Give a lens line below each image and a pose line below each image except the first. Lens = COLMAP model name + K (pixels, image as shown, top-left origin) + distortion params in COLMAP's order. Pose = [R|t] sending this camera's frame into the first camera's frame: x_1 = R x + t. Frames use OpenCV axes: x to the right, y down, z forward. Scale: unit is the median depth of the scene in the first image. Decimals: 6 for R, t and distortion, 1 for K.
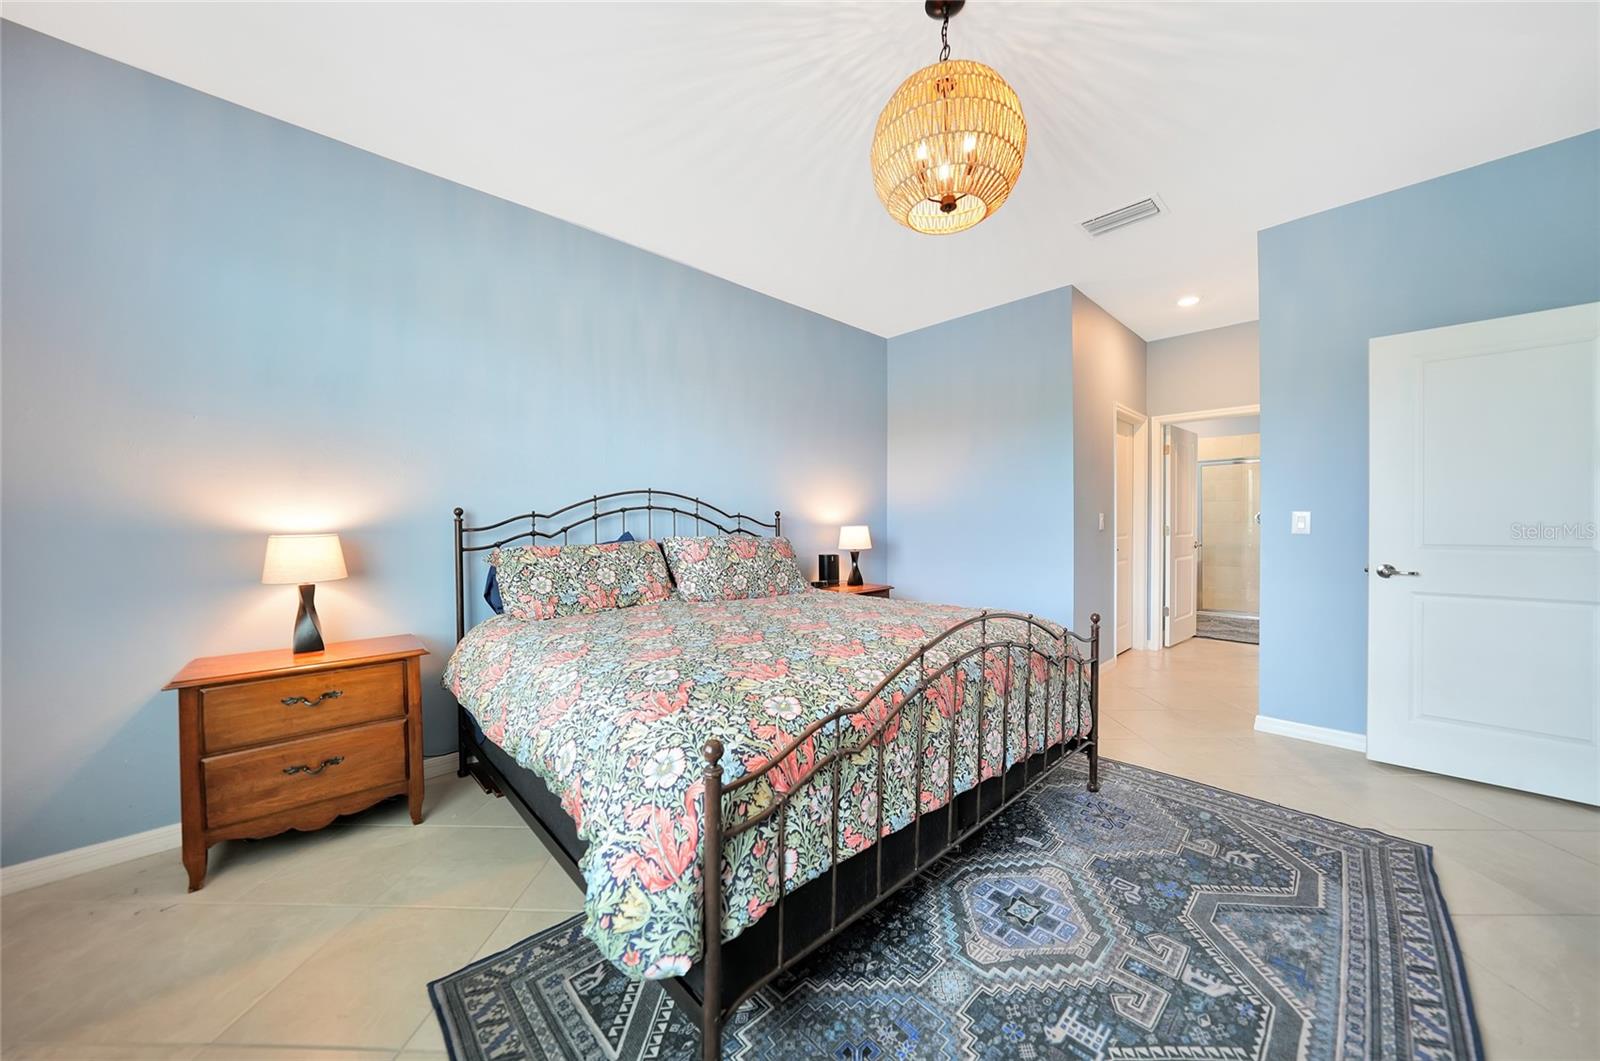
lens RADIAL K [[557.1, 0, 790.7], [0, 557.1, 528.2], [0, 0, 1]] dist [-0.028049, 0.005575]
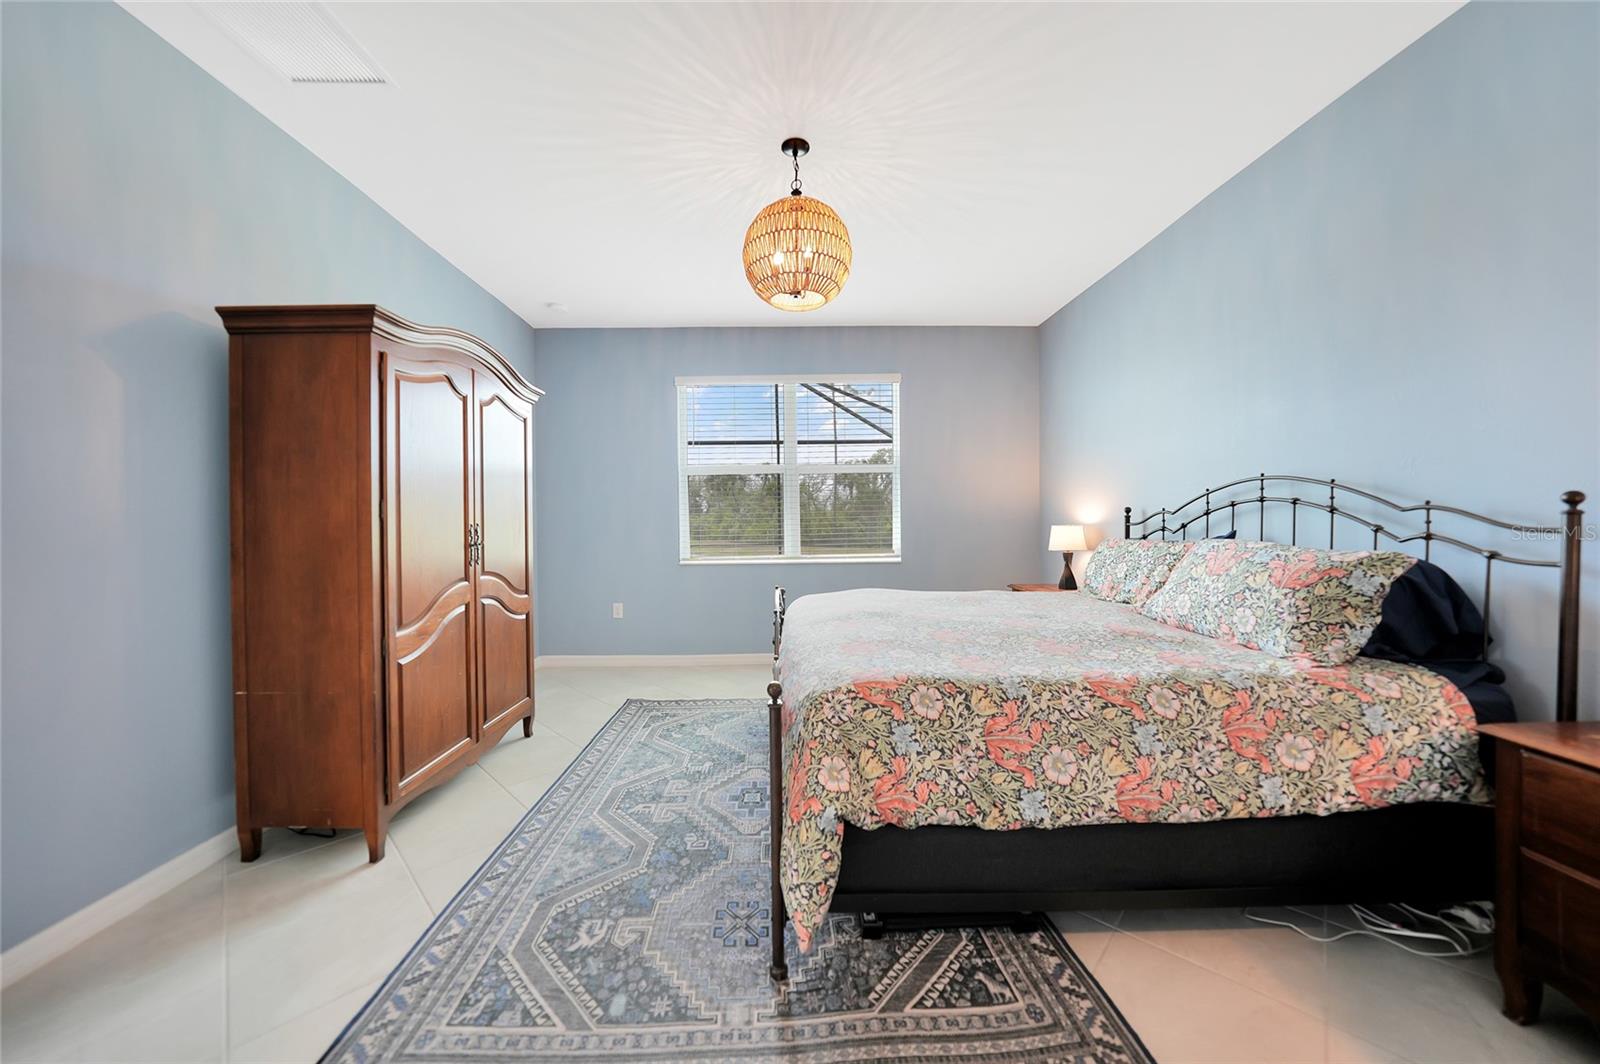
lens RADIAL K [[557.1, 0, 792.8], [0, 557.1, 526.2], [0, 0, 1]] dist [-0.028049, 0.005575]
pose [[-0.670164, 0.017634, -0.742004, 0.762452], [-0.001013, 0.999695, 0.024674, -0.019535], [0.742212, 0.017287, -0.669942, 1.100097]]
